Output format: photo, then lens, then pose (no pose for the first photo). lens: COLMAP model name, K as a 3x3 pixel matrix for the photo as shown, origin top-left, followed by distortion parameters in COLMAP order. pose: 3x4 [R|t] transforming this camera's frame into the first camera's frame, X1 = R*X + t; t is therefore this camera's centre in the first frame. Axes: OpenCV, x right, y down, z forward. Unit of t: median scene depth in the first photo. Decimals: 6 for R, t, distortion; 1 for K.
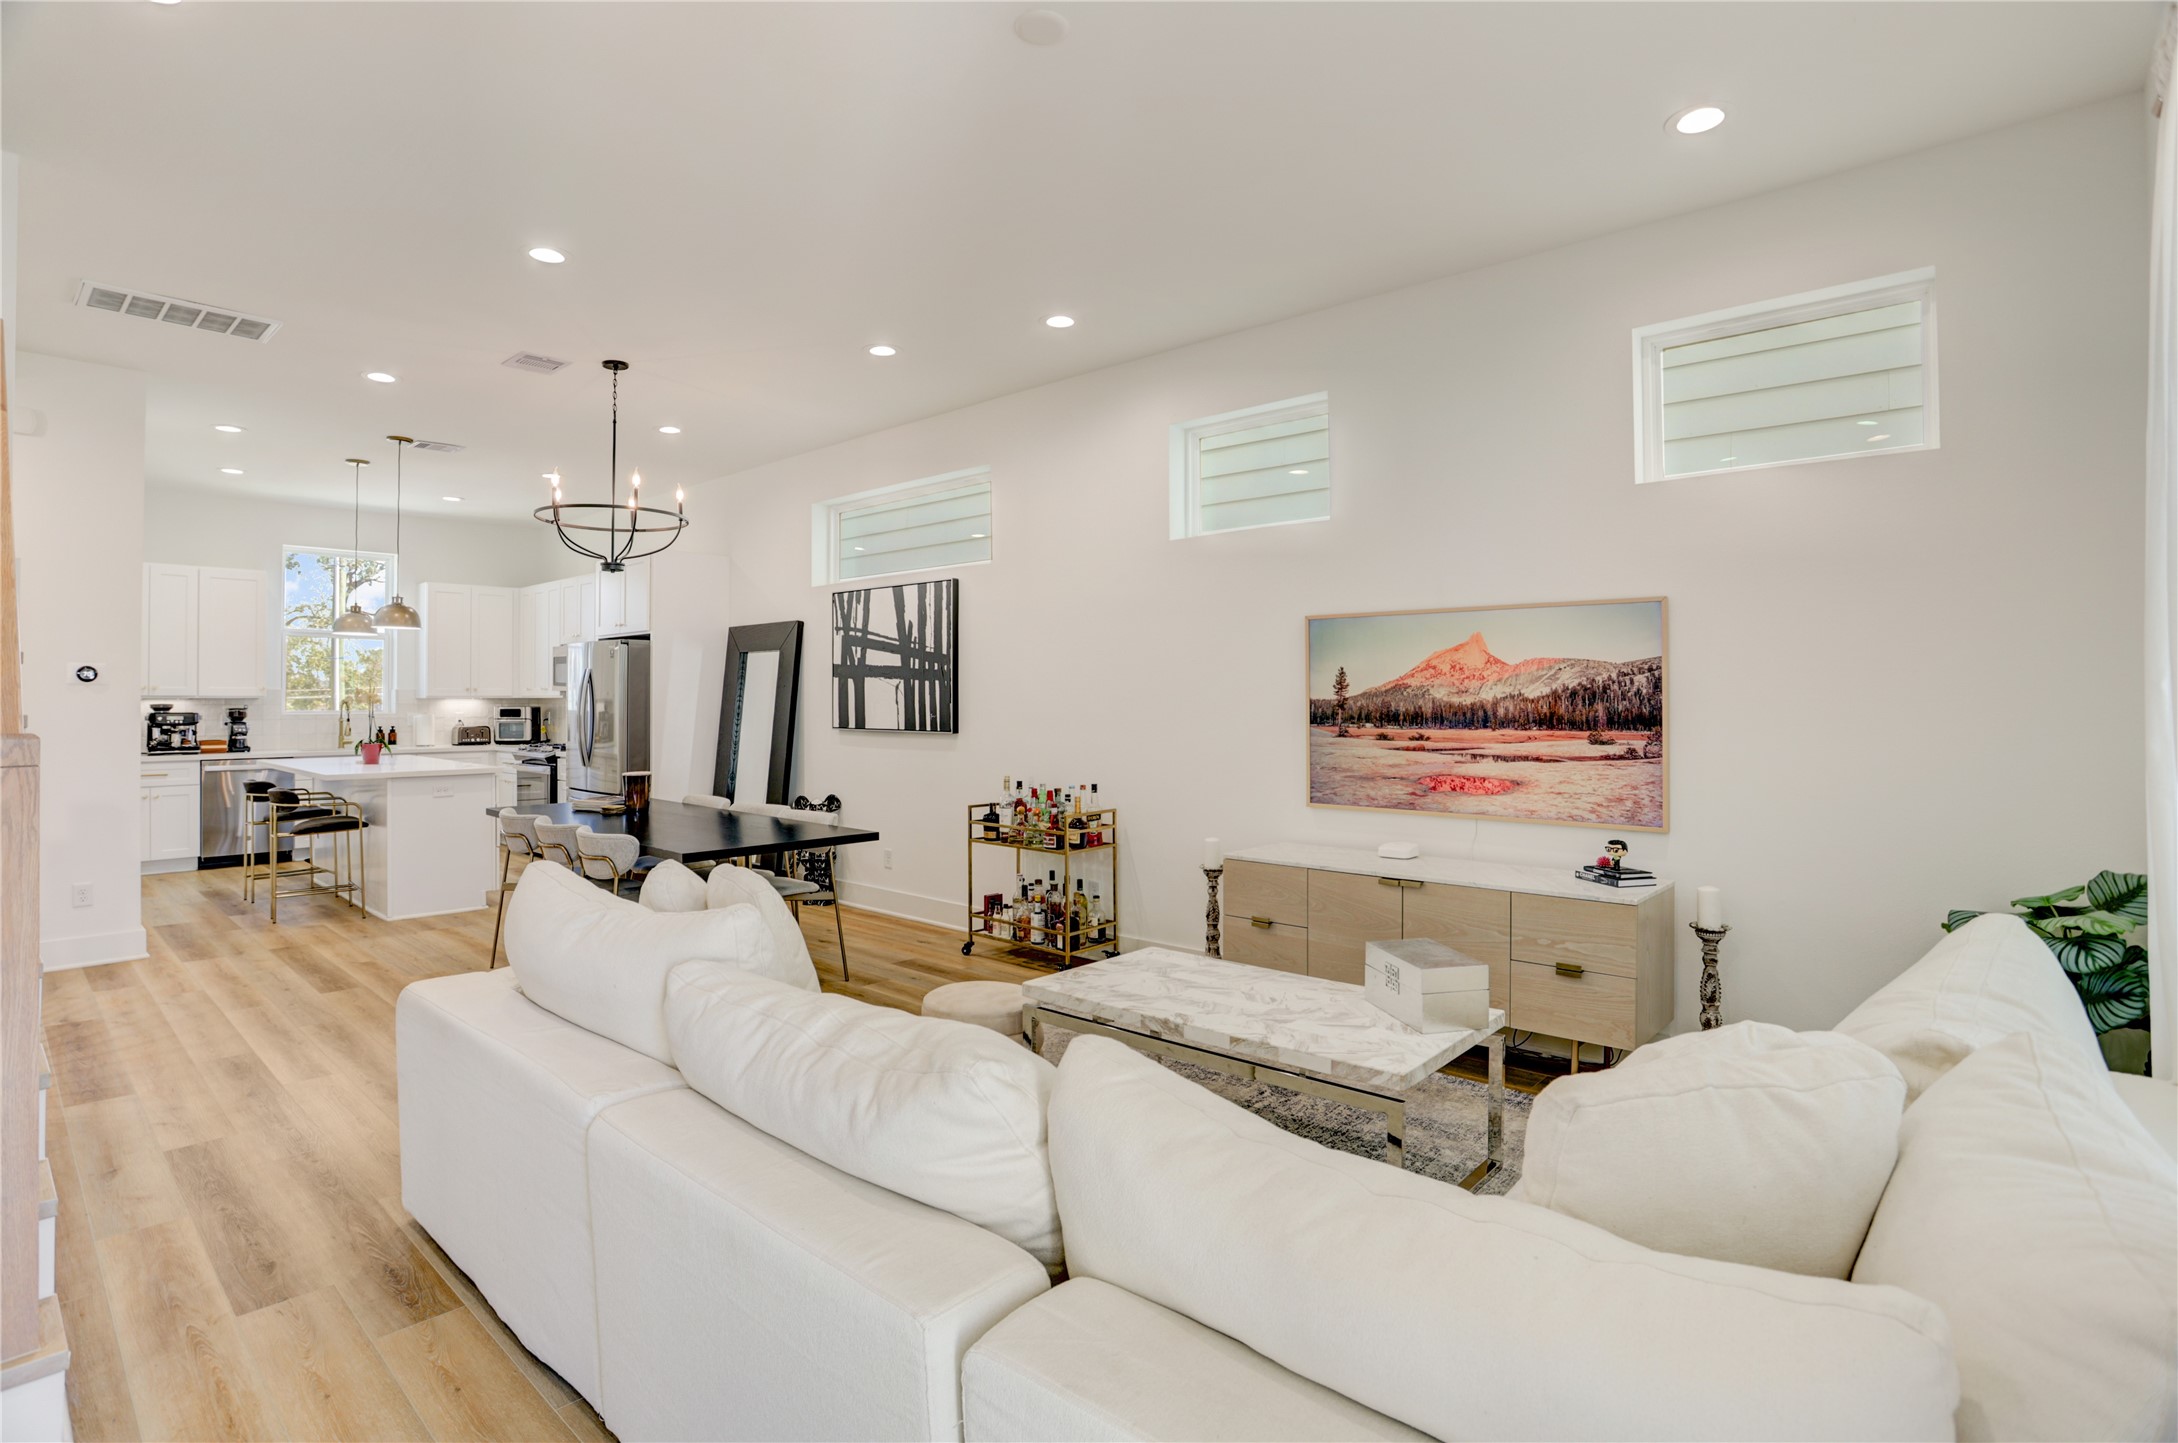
lens RADIAL K [[1089.6, 0, 1097.2], [0, 1089.6, 673.1], [0, 0, 1]] dist [-0.073252, 0.036050]
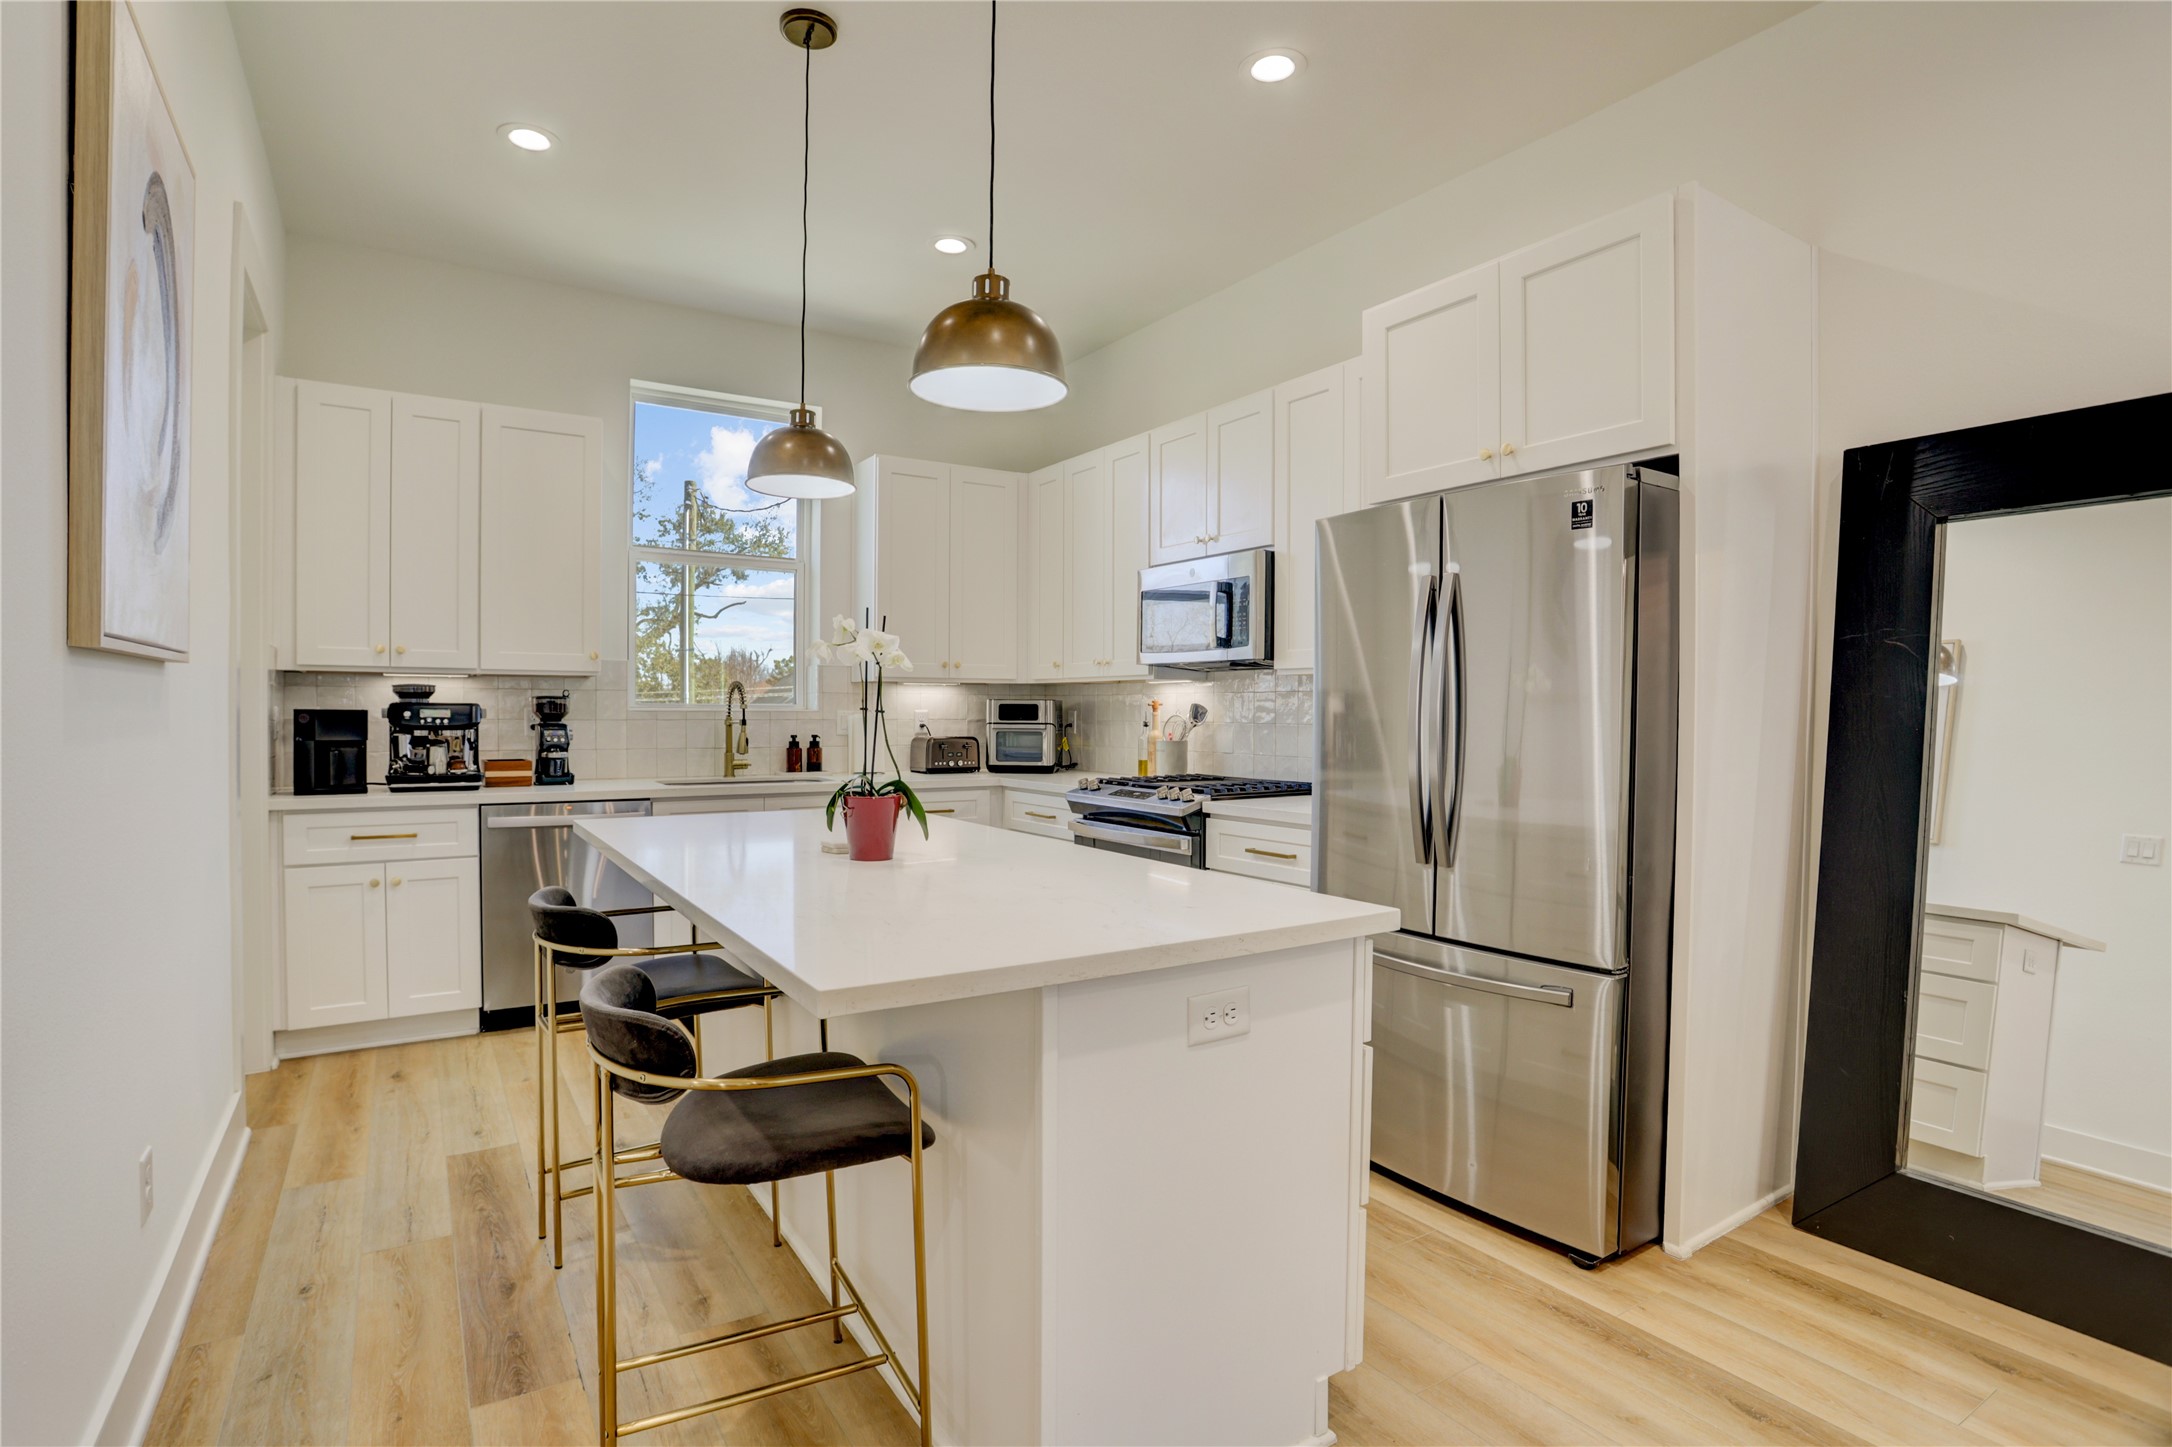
lens RADIAL K [[1090.7, 0, 1077.8], [0, 1090.7, 708.9], [0, 0, 1]] dist [-0.084584, 0.035534]
pose [[0.965577, 0.008163, -0.259990, -0.547155], [-0.002346, 0.999740, 0.022675, 0.033663], [0.260108, -0.021285, 0.965345, 0.709777]]
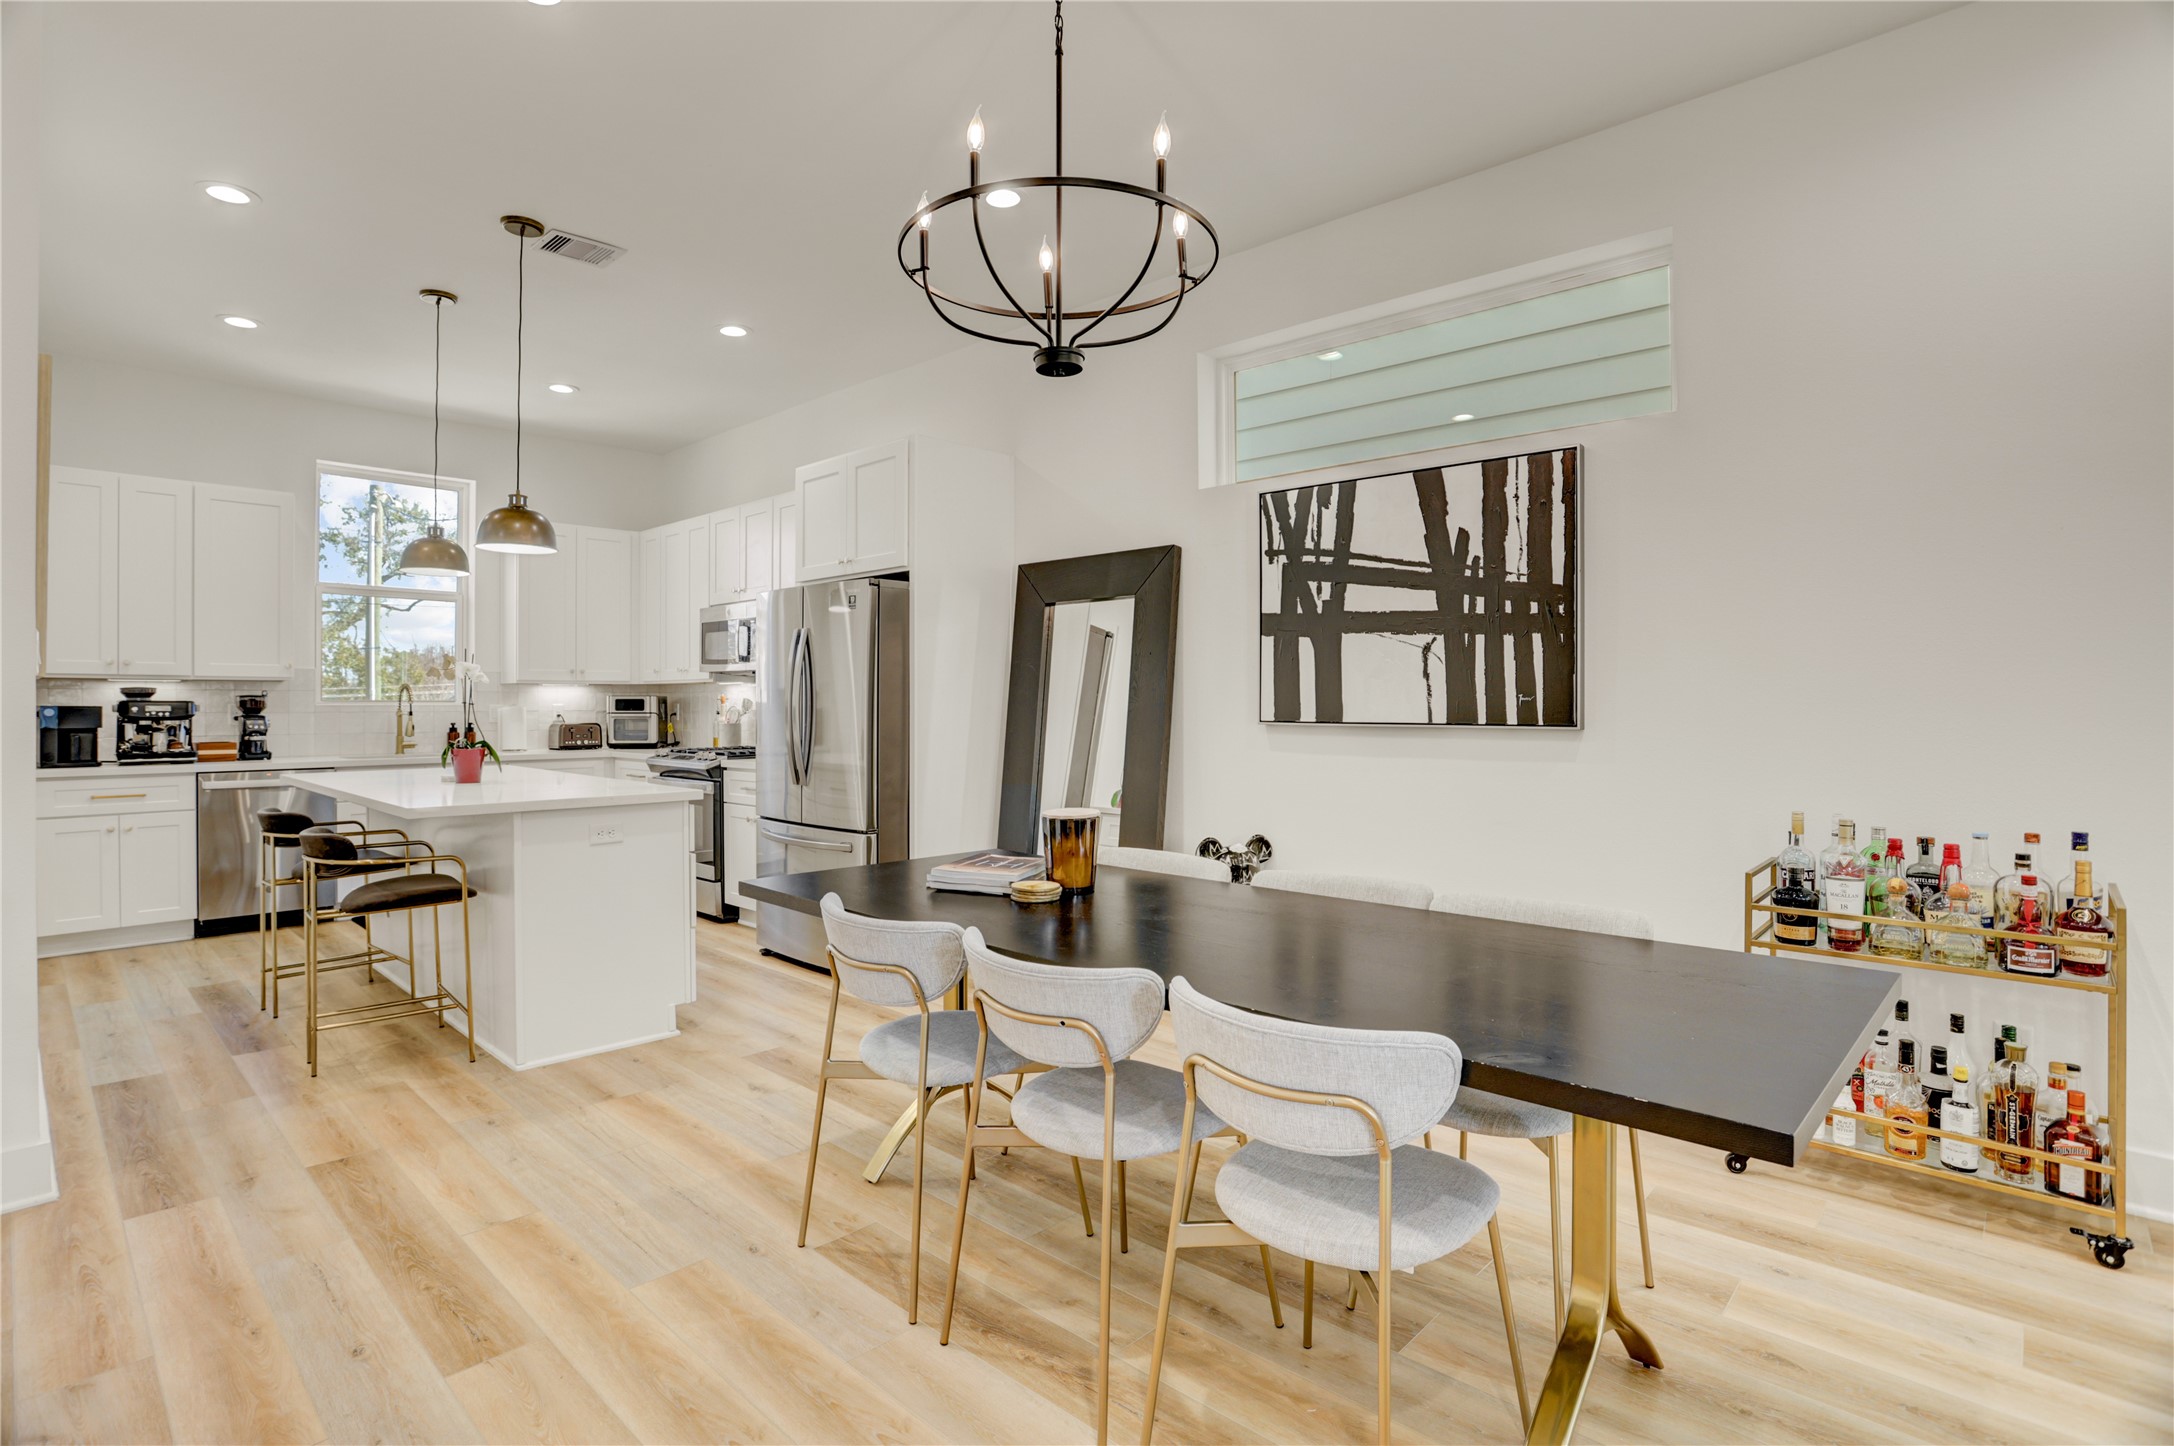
lens RADIAL K [[1068.0, 0, 1081.5], [0, 1068.0, 687.3], [0, 0, 1]] dist [-0.073660, 0.034630]
pose [[0.999887, 0.001030, -0.015022, -0.334966], [-0.000893, 0.999958, 0.009090, 0.026745], [0.015031, -0.009076, 0.999846, 0.422585]]
